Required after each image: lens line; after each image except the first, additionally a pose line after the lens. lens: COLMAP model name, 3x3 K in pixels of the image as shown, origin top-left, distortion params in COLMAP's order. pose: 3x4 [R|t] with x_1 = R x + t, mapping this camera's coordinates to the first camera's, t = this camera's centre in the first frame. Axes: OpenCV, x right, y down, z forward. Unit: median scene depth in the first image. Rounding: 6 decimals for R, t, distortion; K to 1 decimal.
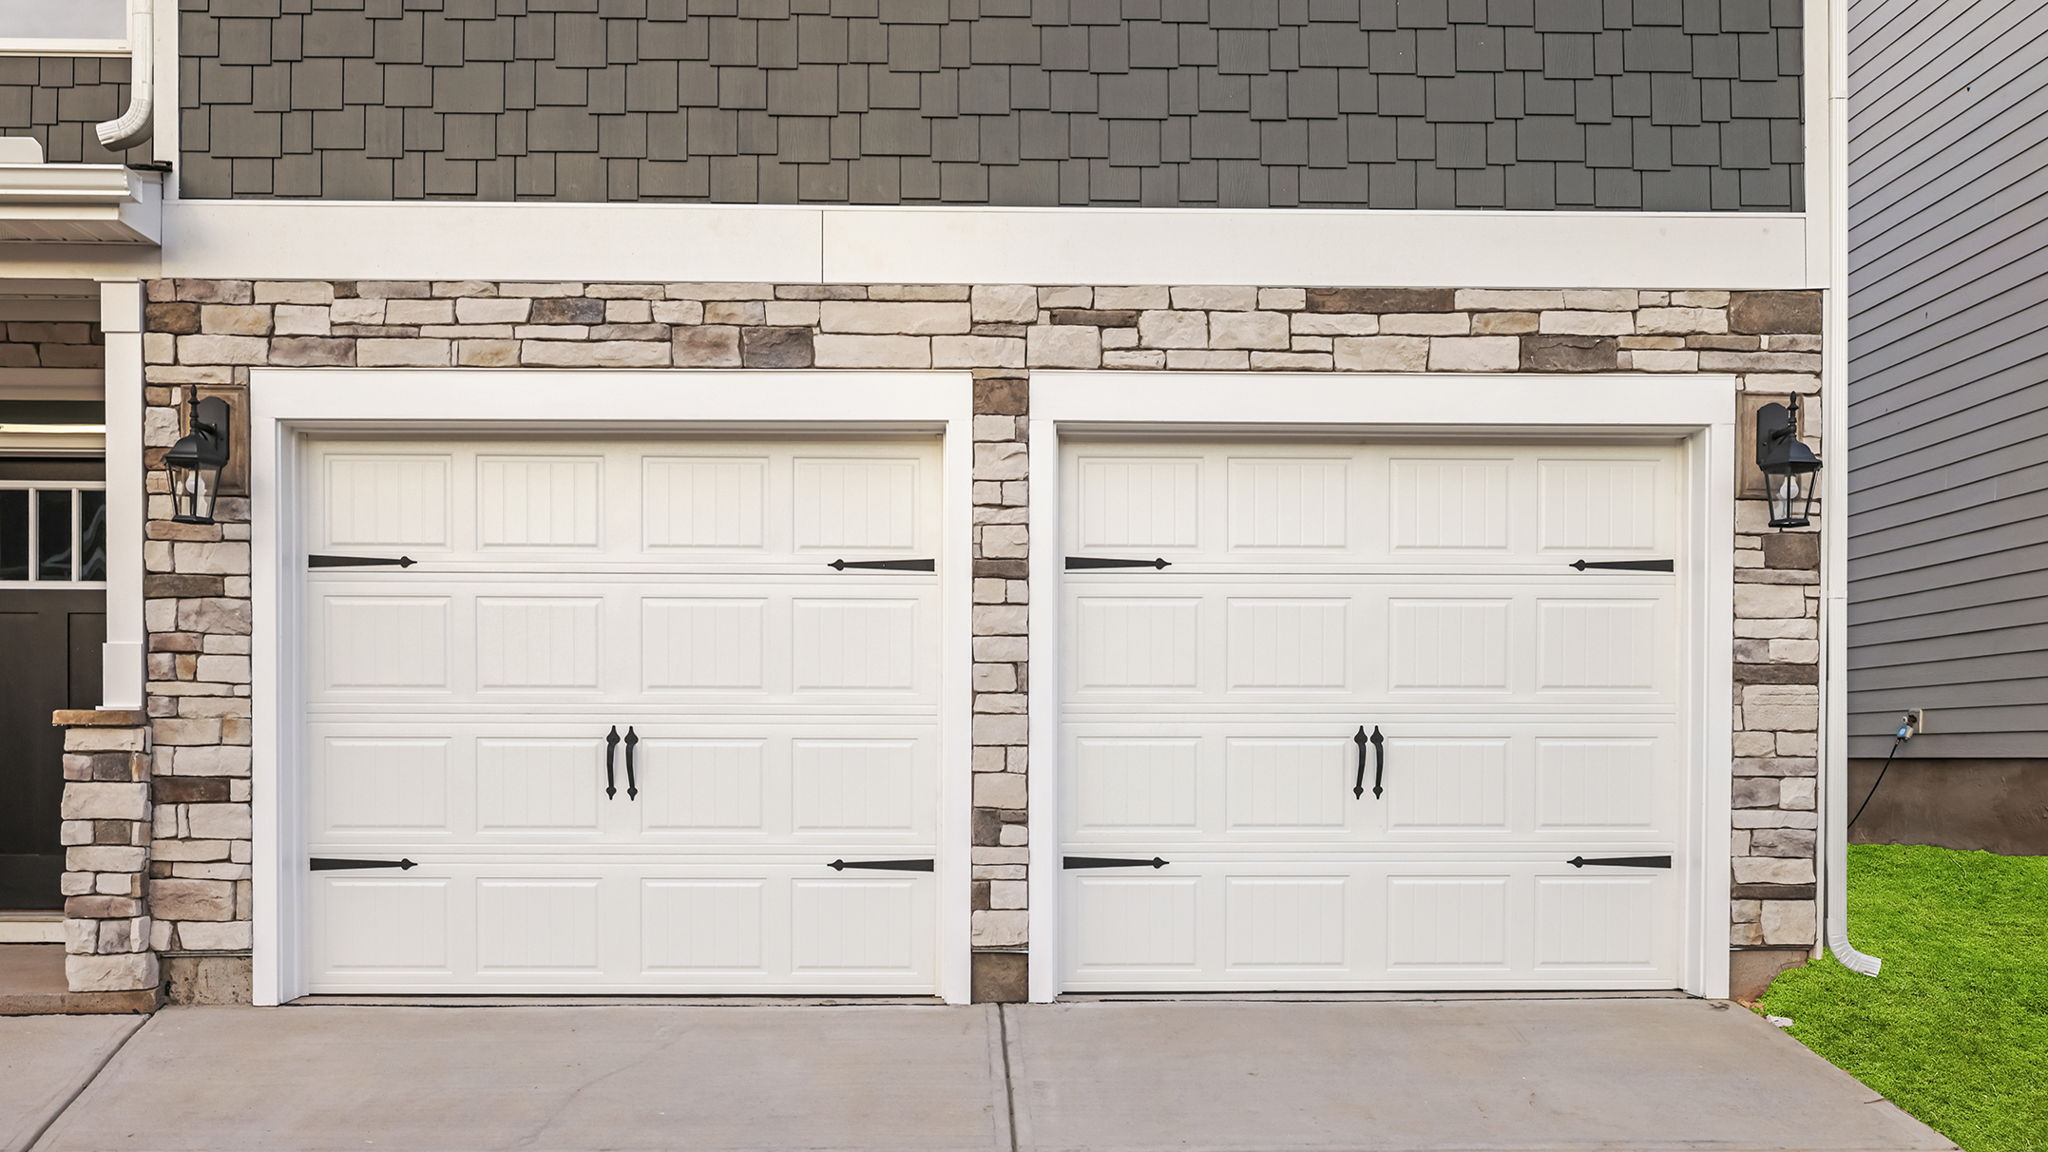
lens RADIAL K [[1504.2, 0, 1030.0], [0, 1504.2, 567.8], [0, 0, 1]] dist [0.010262, 0.008163]
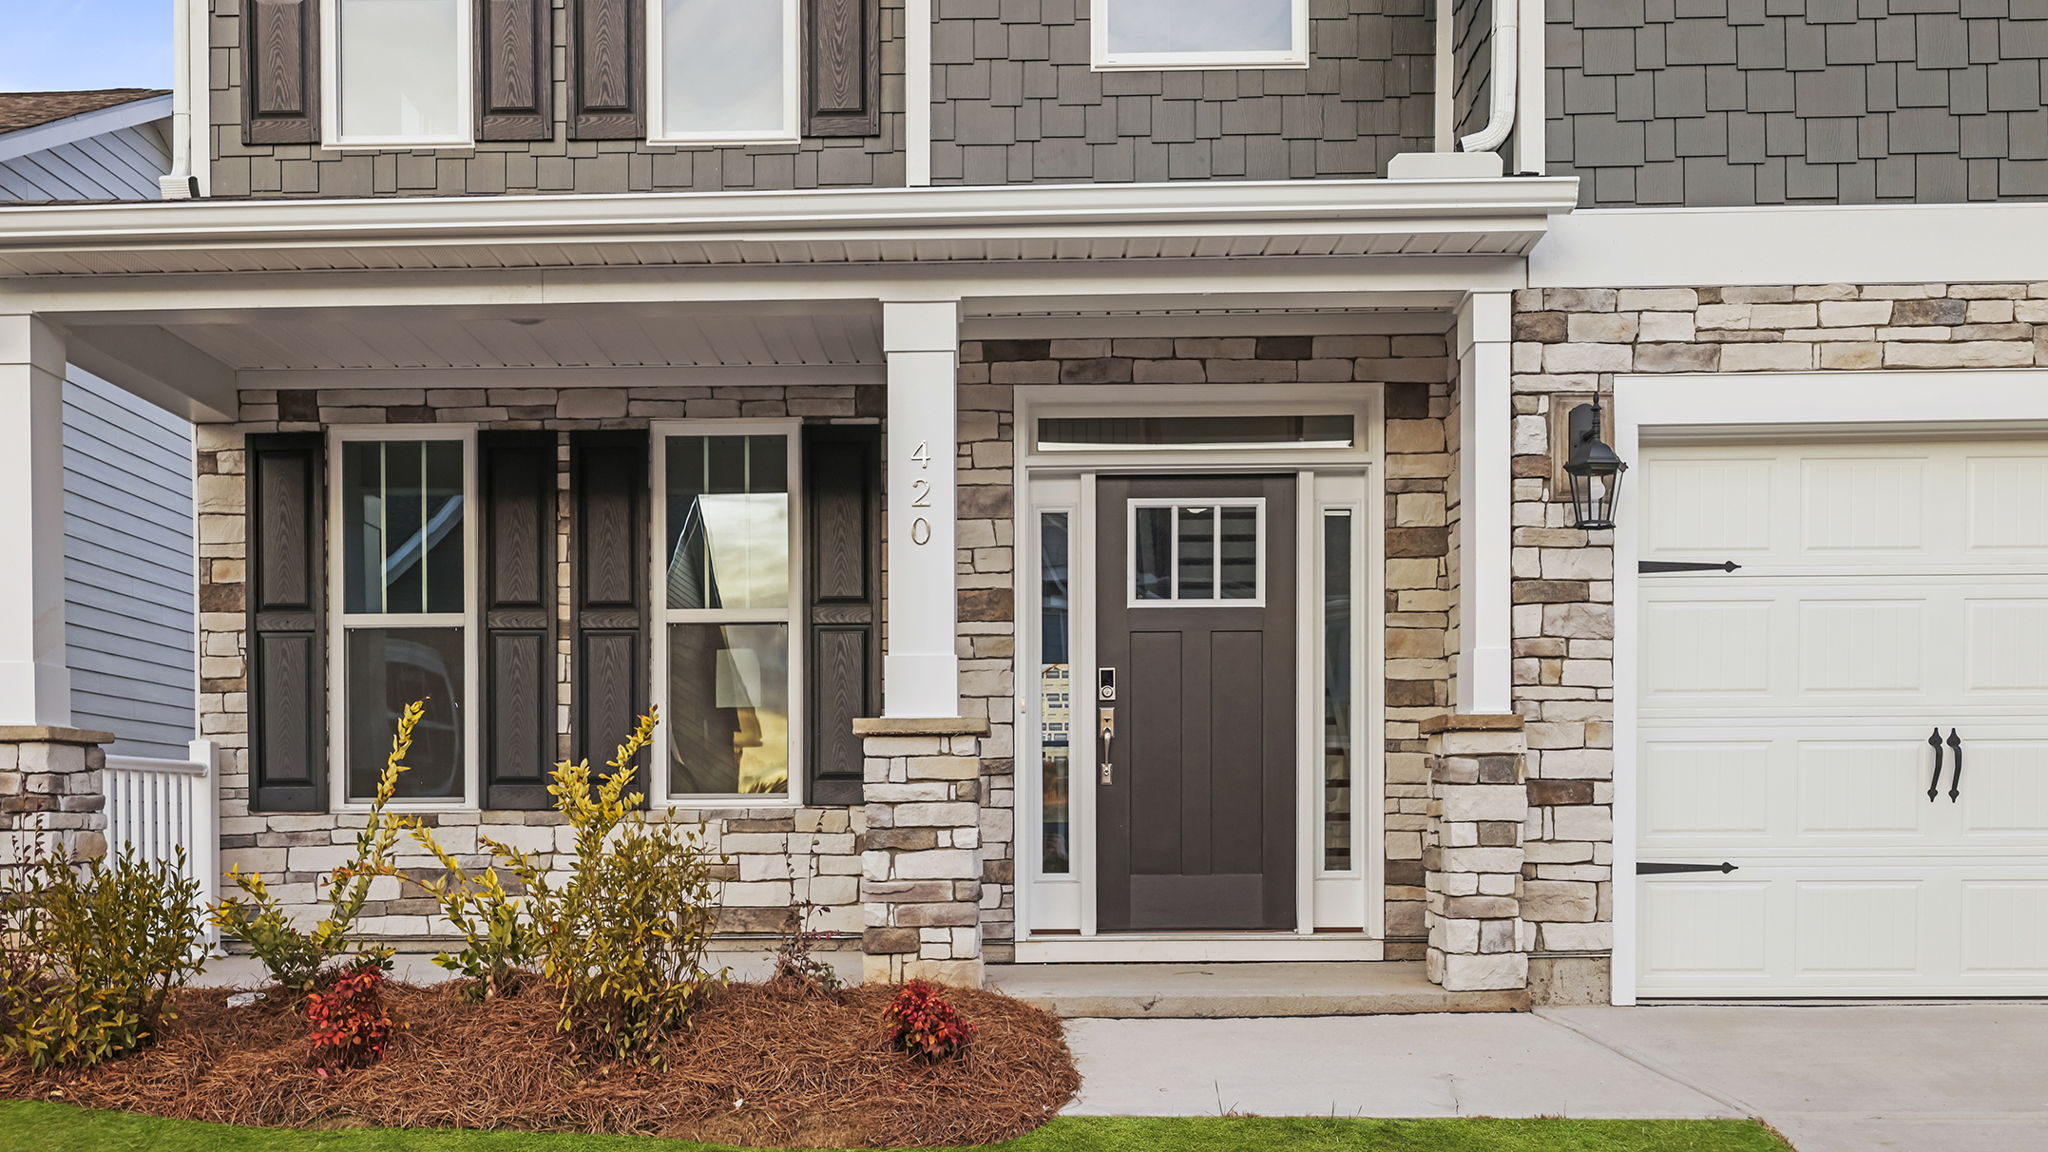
lens RADIAL K [[1504.2, 0, 1026.1], [0, 1504.2, 584.4], [0, 0, 1]] dist [0.010262, 0.008163]
pose [[0.999480, -0.010780, -0.030396, -0.879239], [0.010931, 0.999929, 0.004804, -0.001465], [0.030342, -0.005134, 0.999526, -0.020980]]
